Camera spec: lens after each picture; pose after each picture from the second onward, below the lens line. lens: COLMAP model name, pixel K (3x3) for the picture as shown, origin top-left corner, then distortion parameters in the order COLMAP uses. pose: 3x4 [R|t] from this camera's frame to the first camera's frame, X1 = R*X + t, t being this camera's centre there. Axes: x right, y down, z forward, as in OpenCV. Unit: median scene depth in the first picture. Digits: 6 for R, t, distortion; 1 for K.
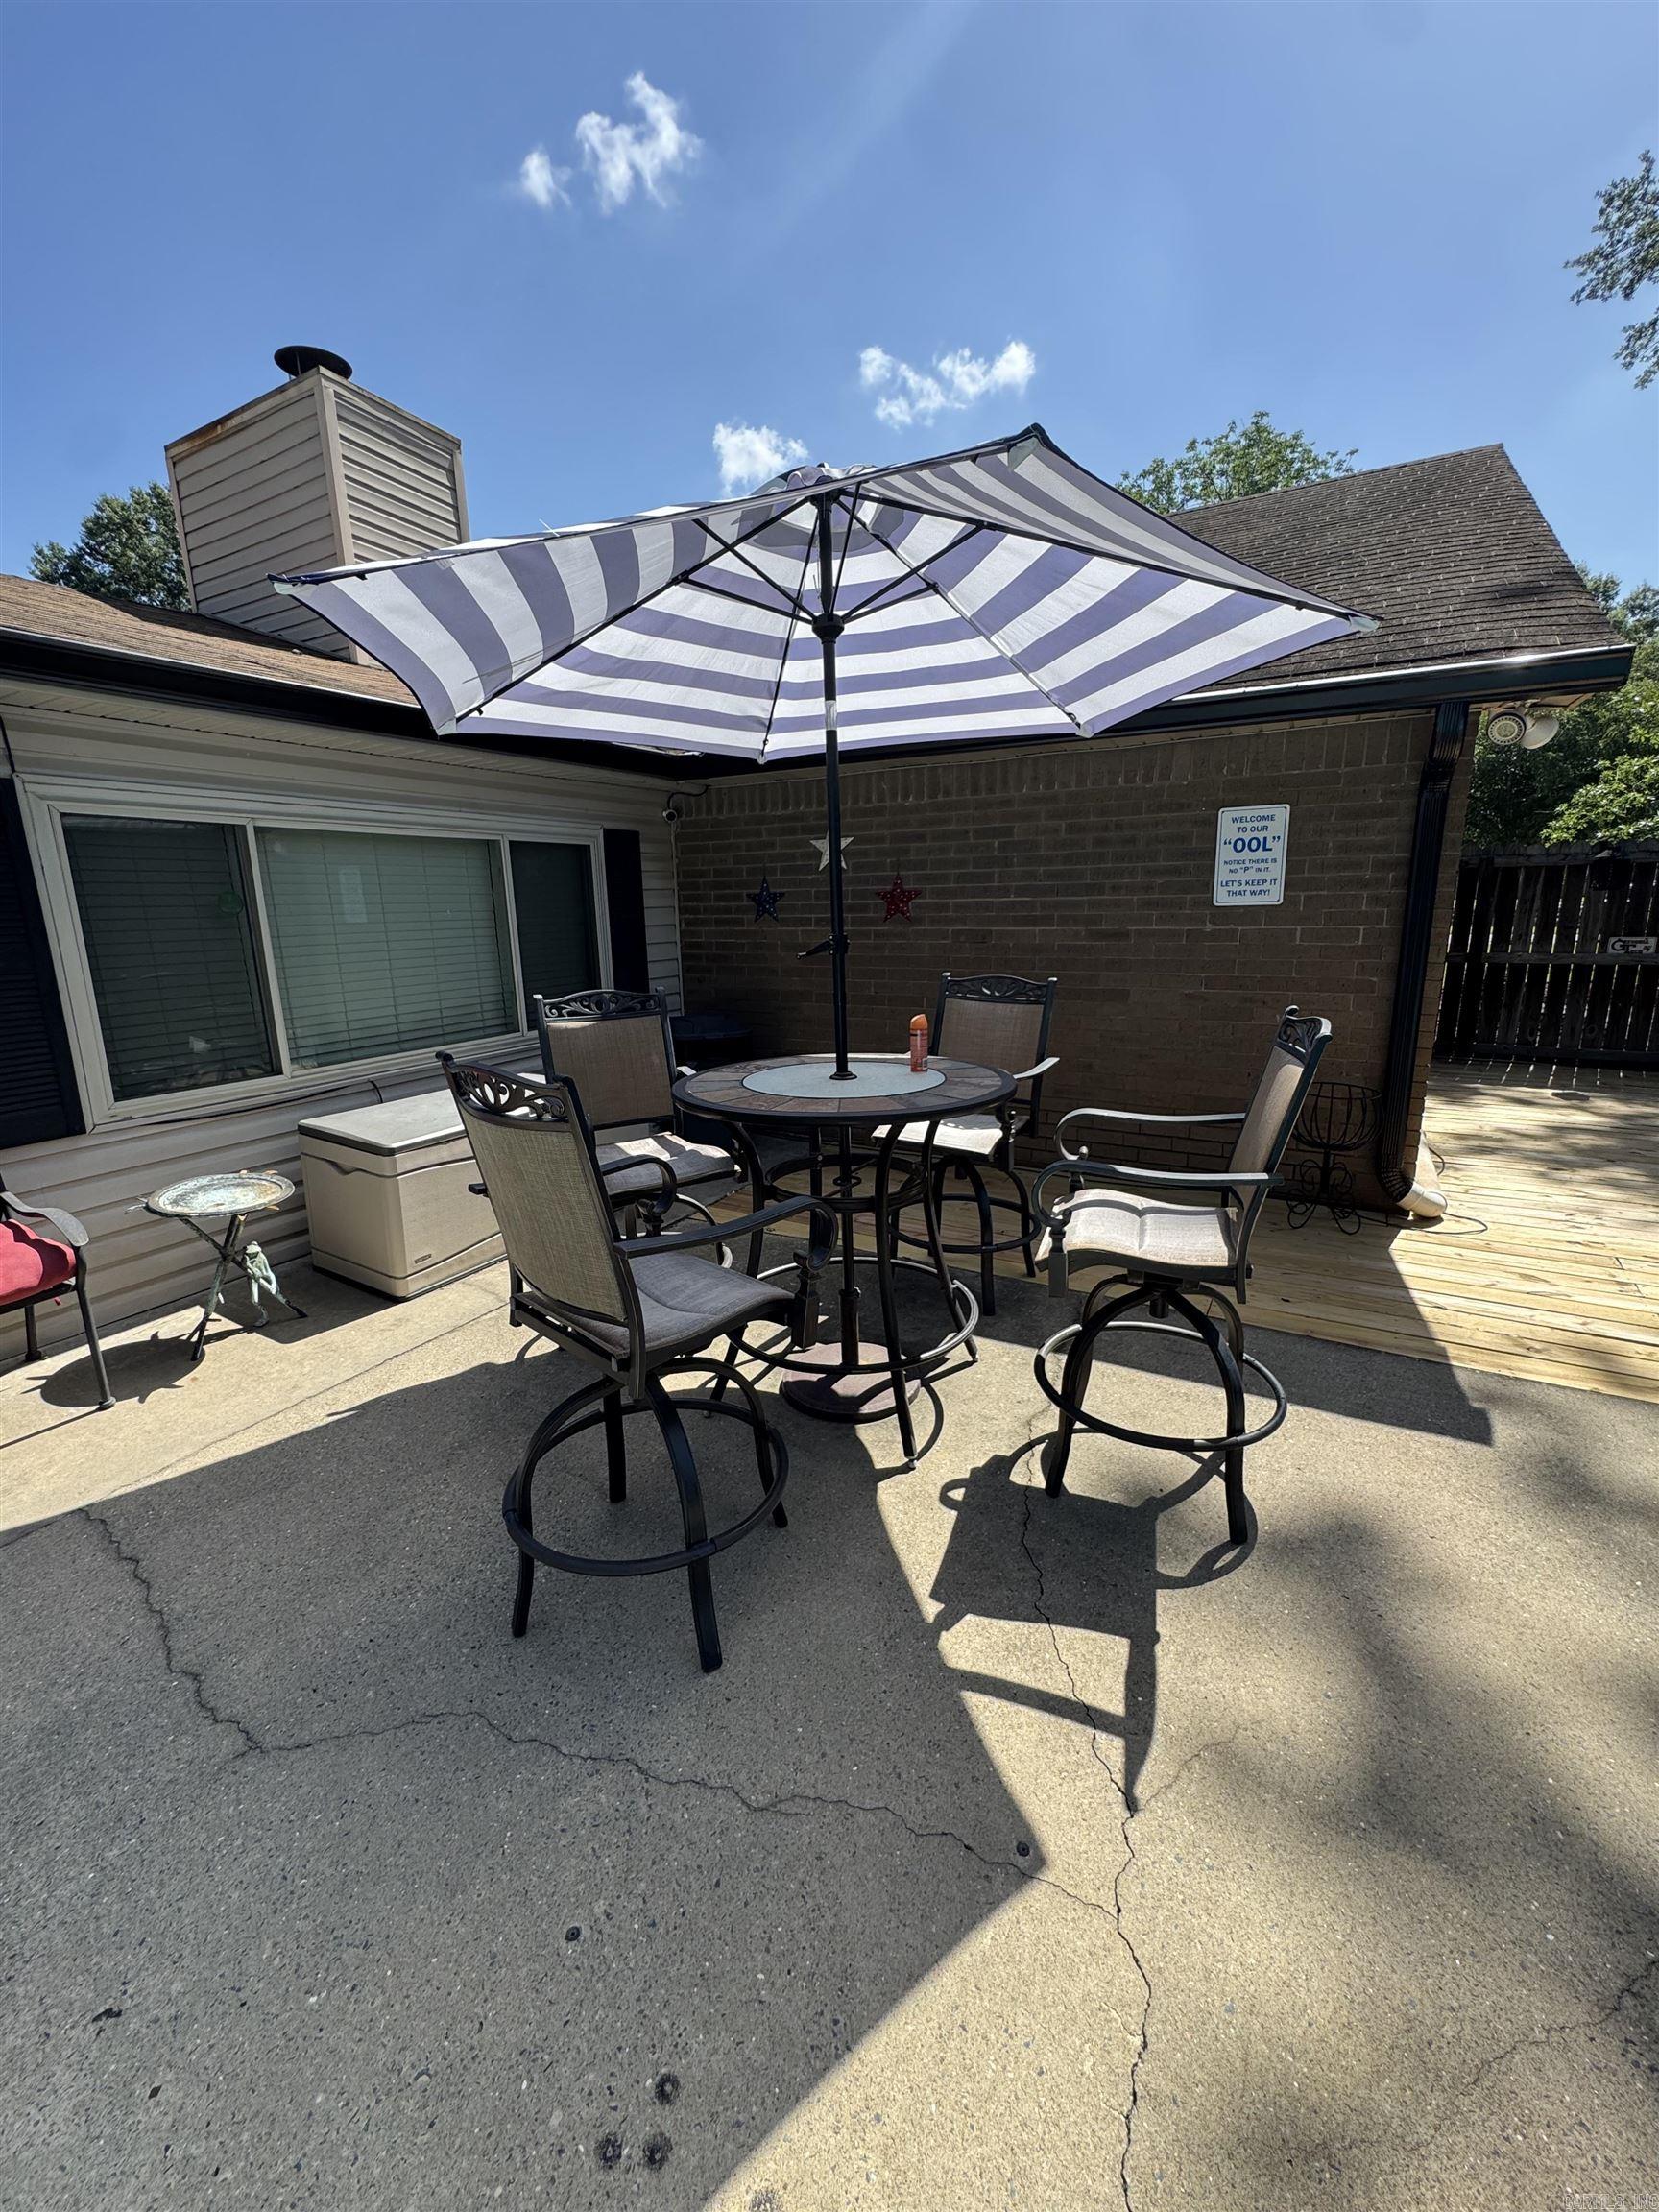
lens RADIAL K [[884.5, 0, 845.3], [0, 884.5, 1104.4], [0, 0, 1]] dist [-0.002375, -0.000410]
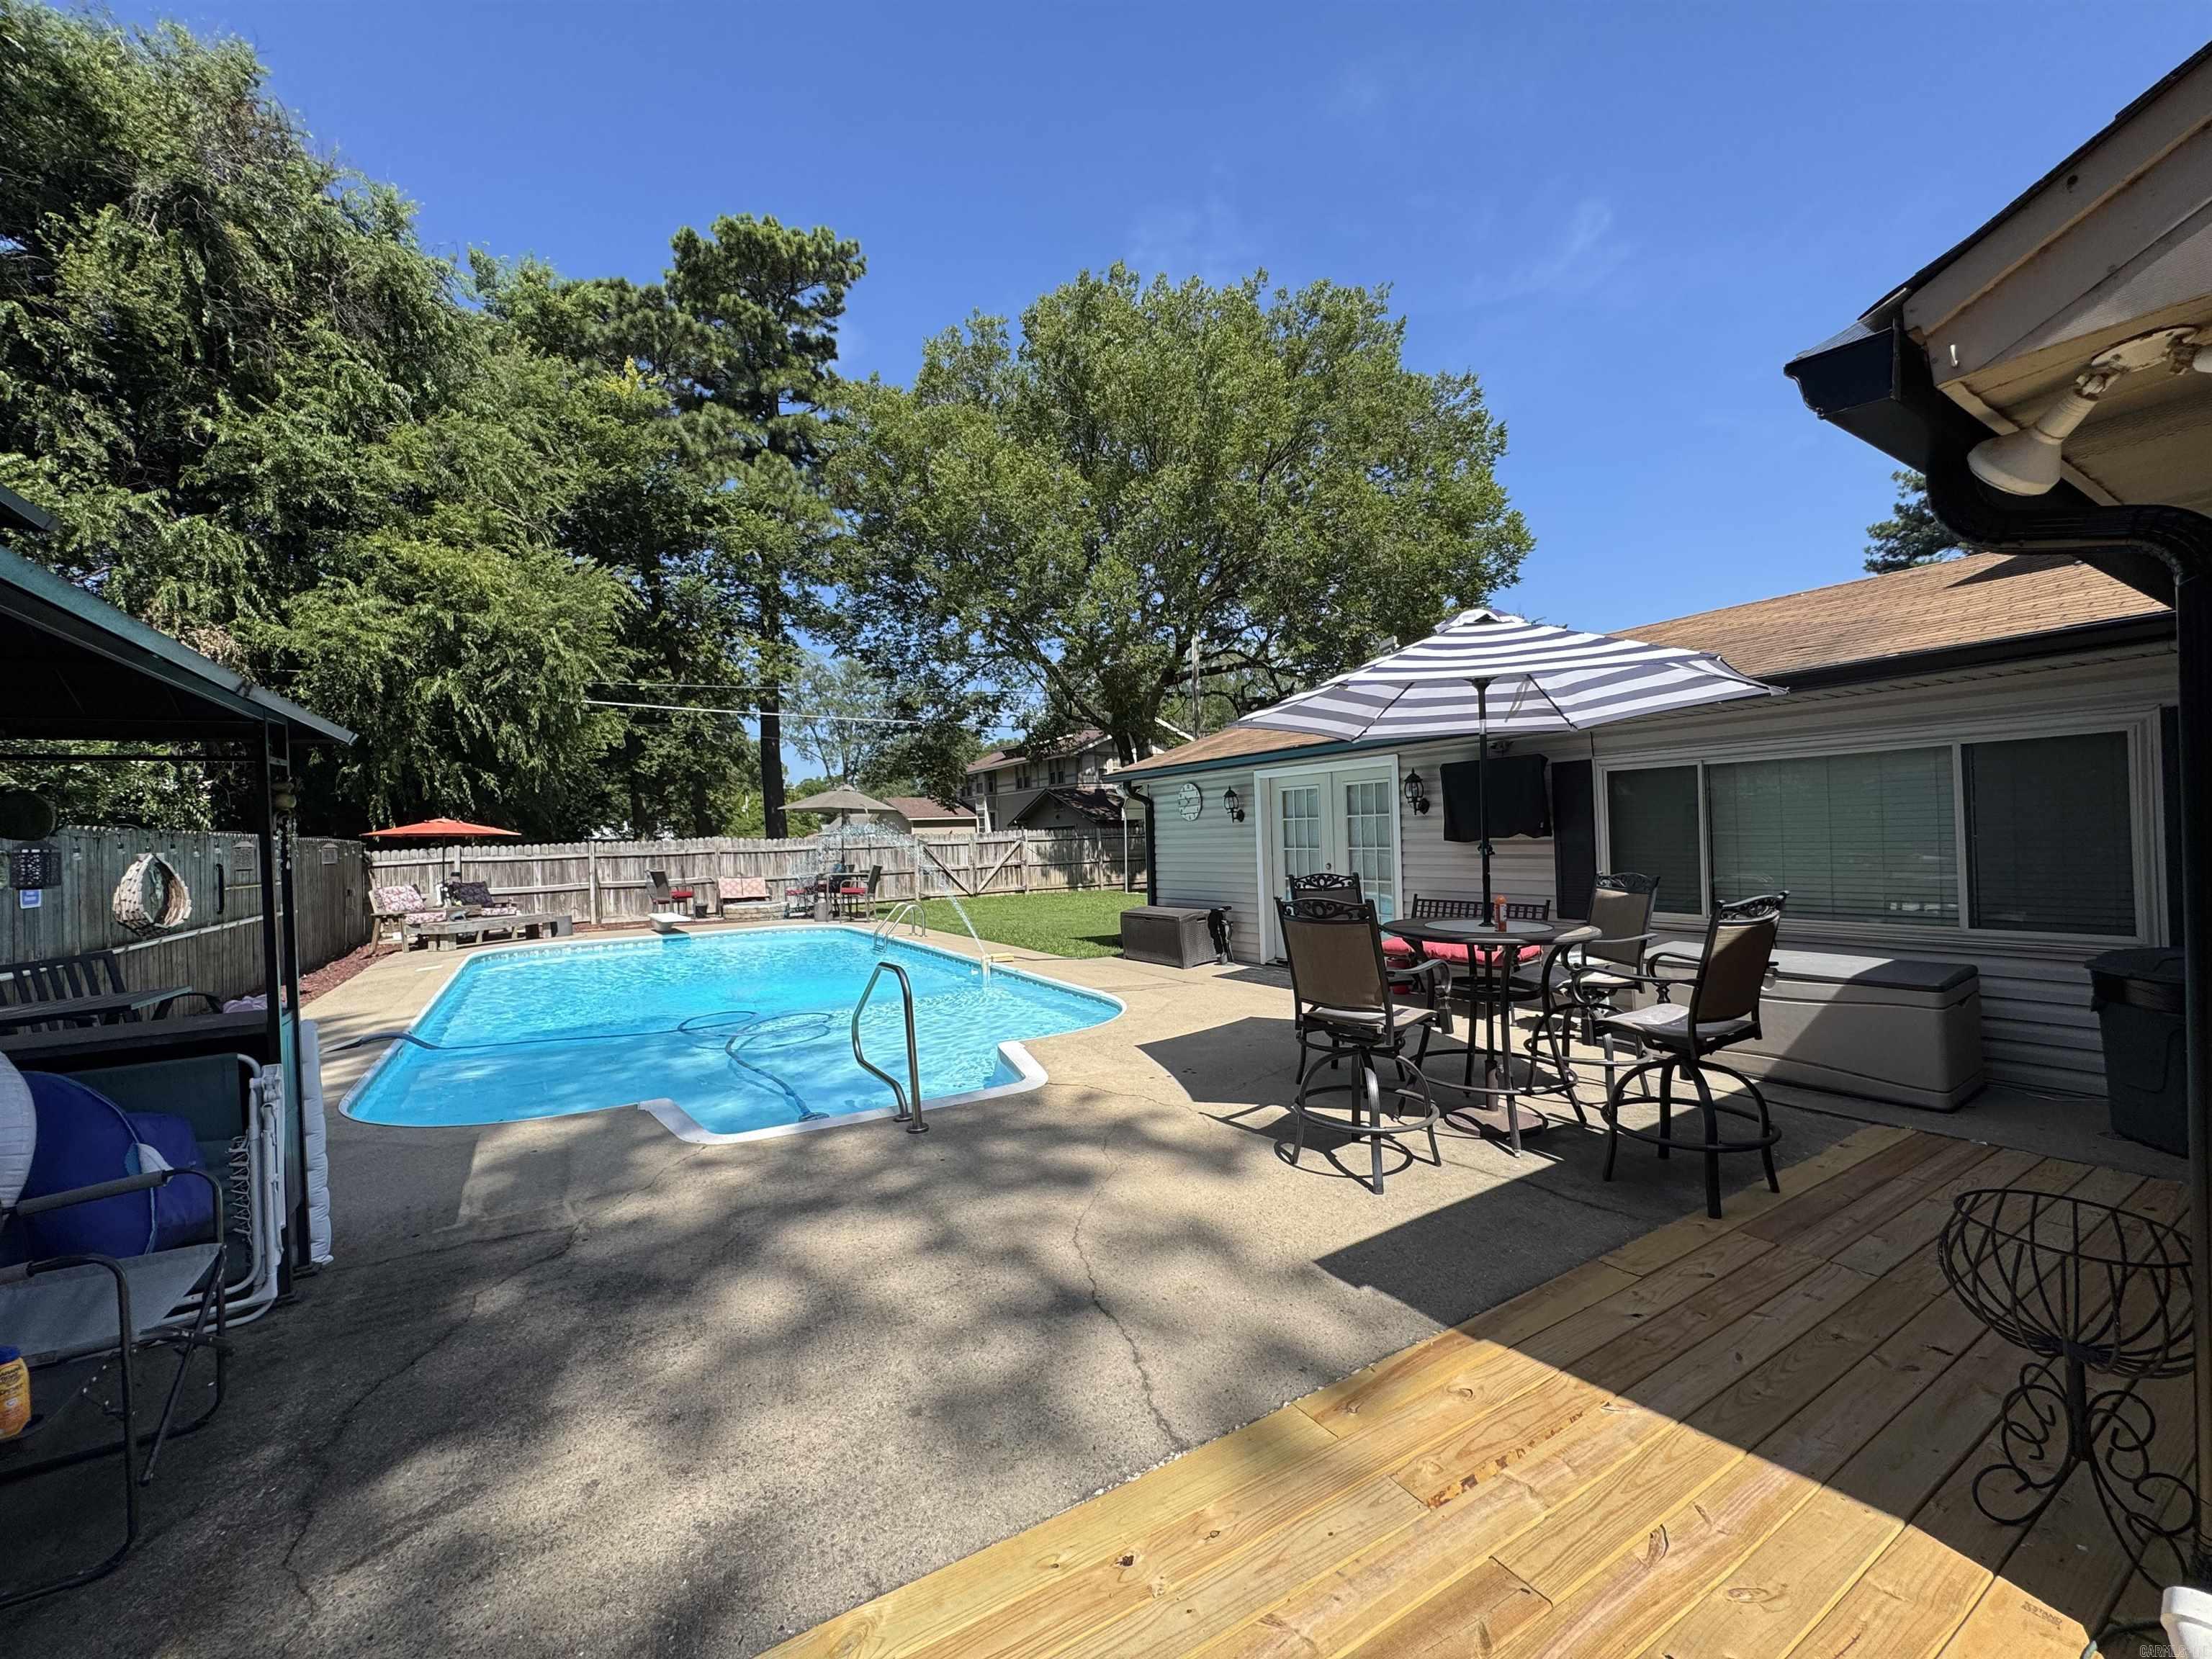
lens RADIAL K [[884.5, 0, 1113.2], [0, 884.5, 828.0], [0, 0, 1]] dist [-0.002375, -0.000410]
pose [[-0.485406, 0.031899, -0.873707, 1.195175], [-0.151962, 0.981045, 0.120244, -0.202746], [0.860981, 0.191137, -0.471357, 0.755242]]
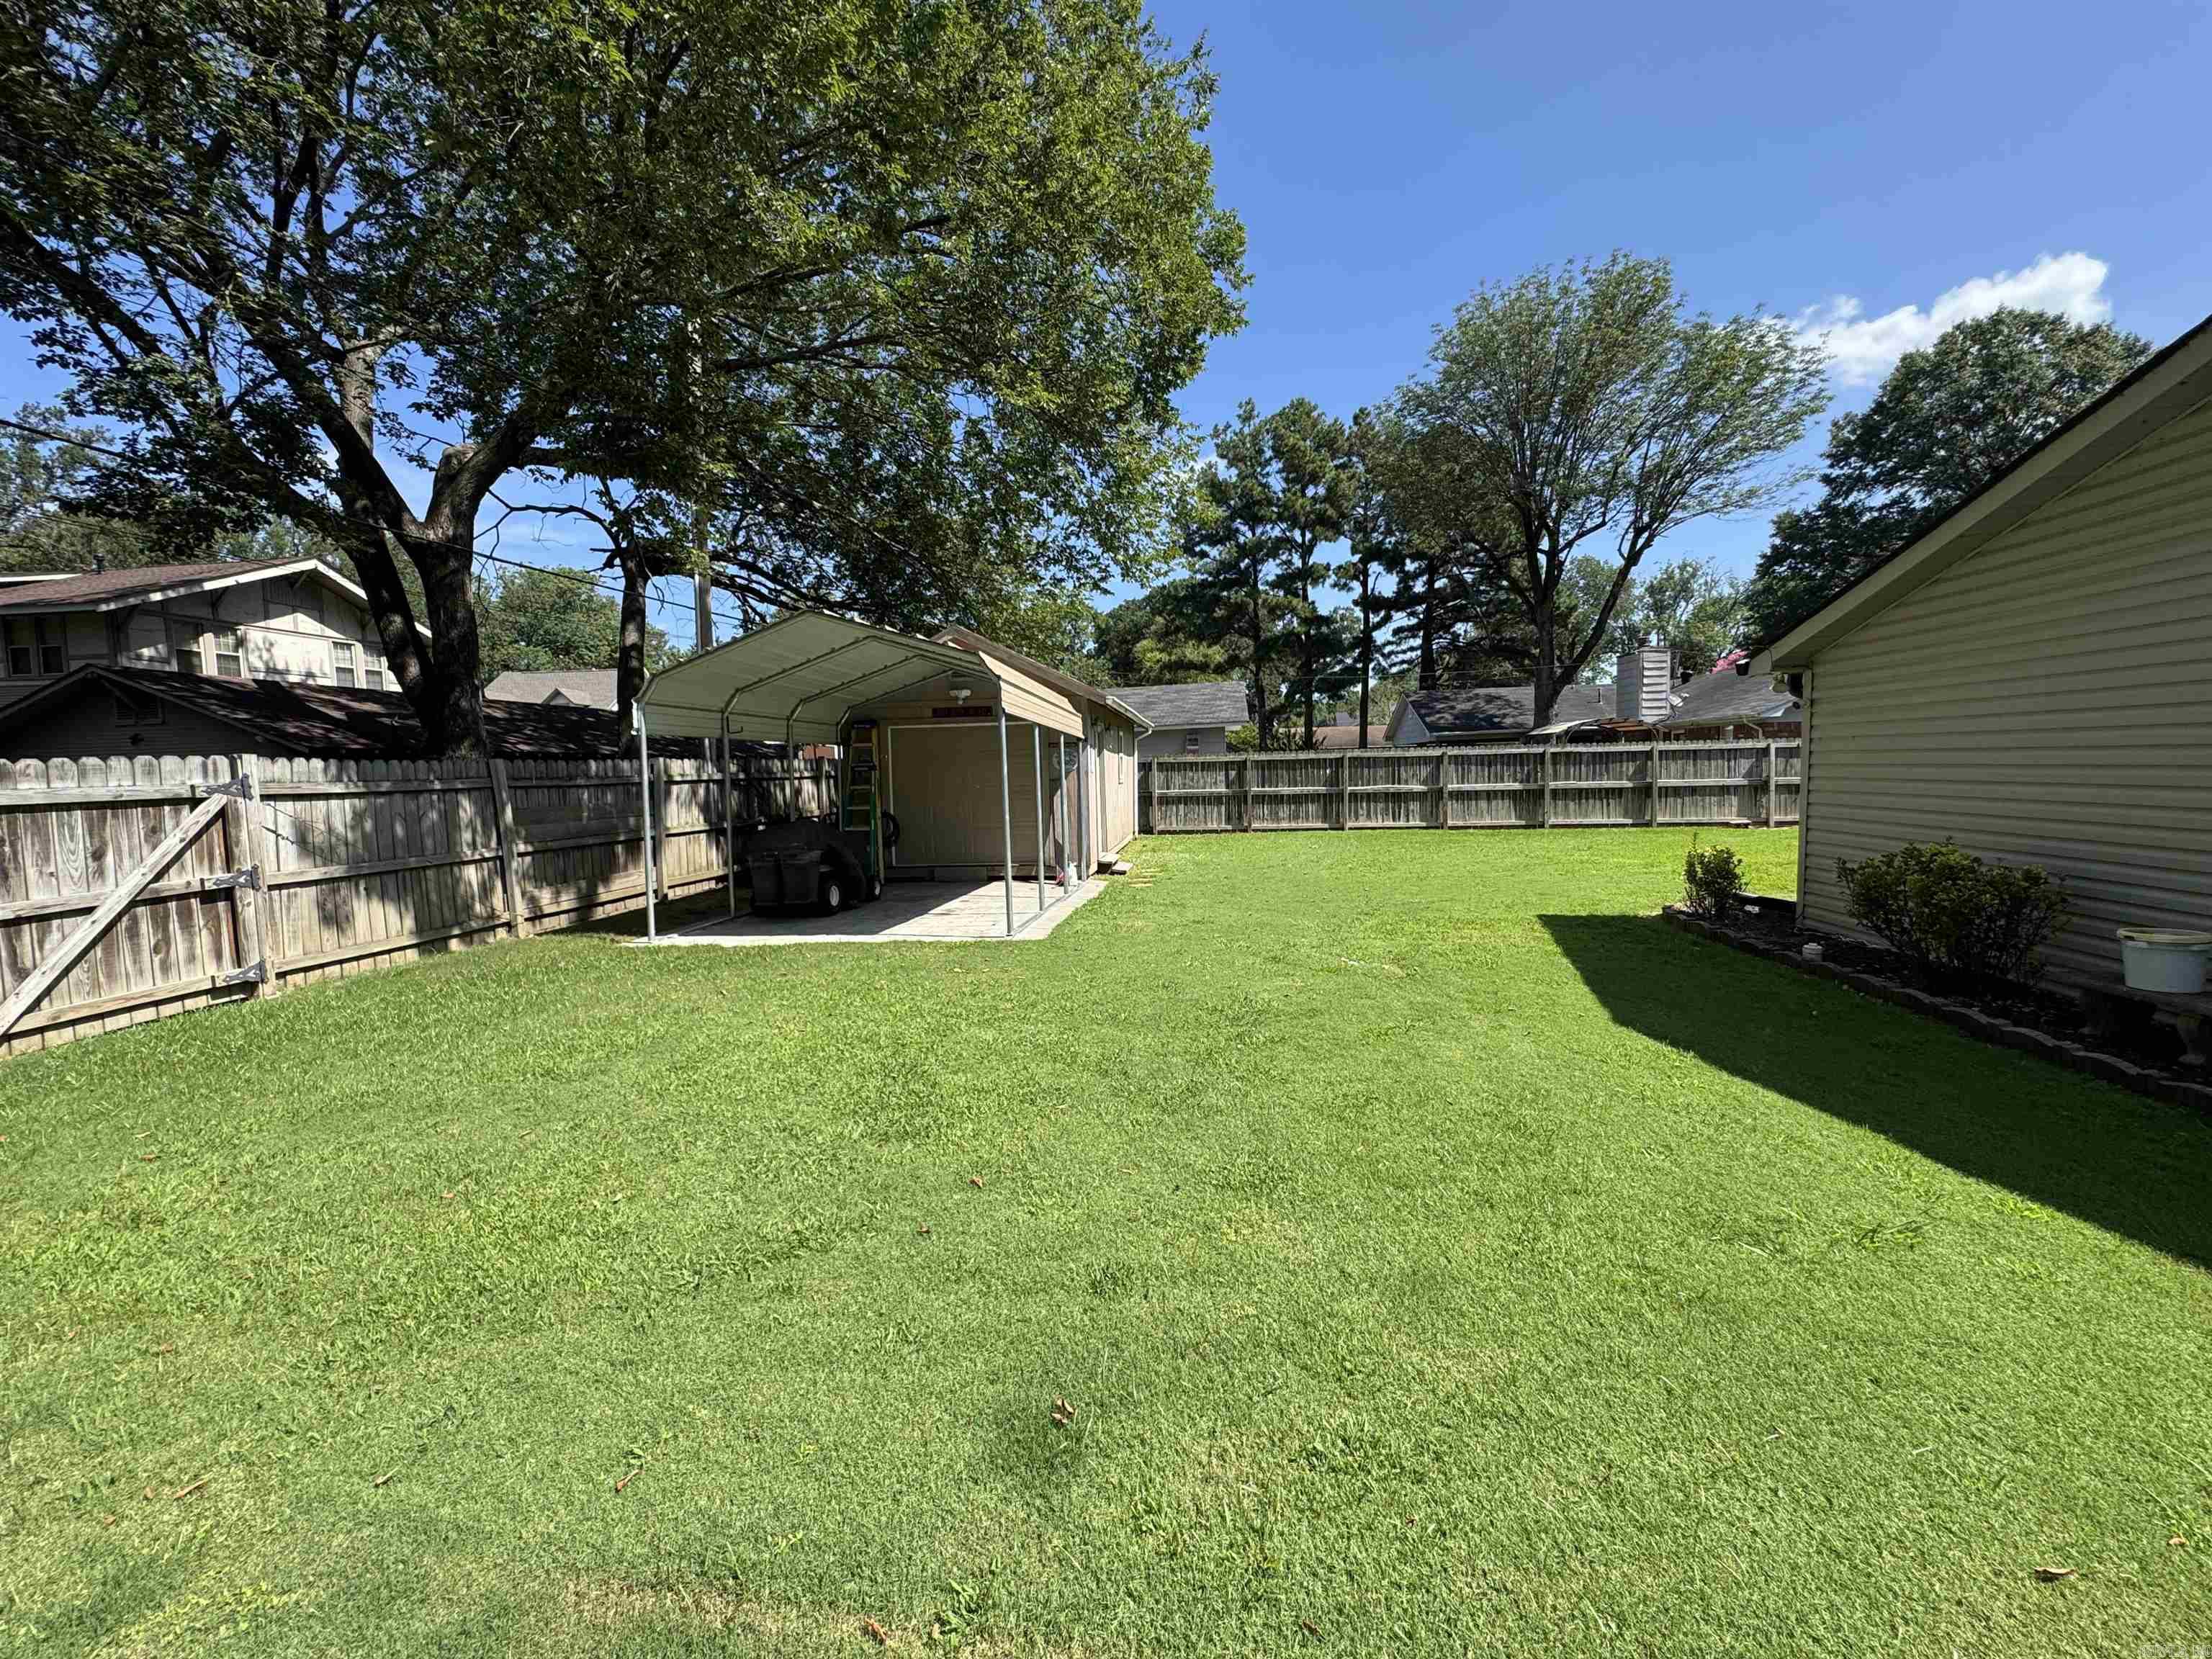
lens RADIAL K [[884.5, 0, 1101.3], [0, 884.5, 830.0], [0, 0, 1]] dist [-0.002375, -0.000410]
pose [[0.363418, 0.079662, -0.928214, -1.734810], [-0.192347, 0.981287, 0.008908, 0.447658], [0.911554, 0.175302, 0.371940, -1.764547]]
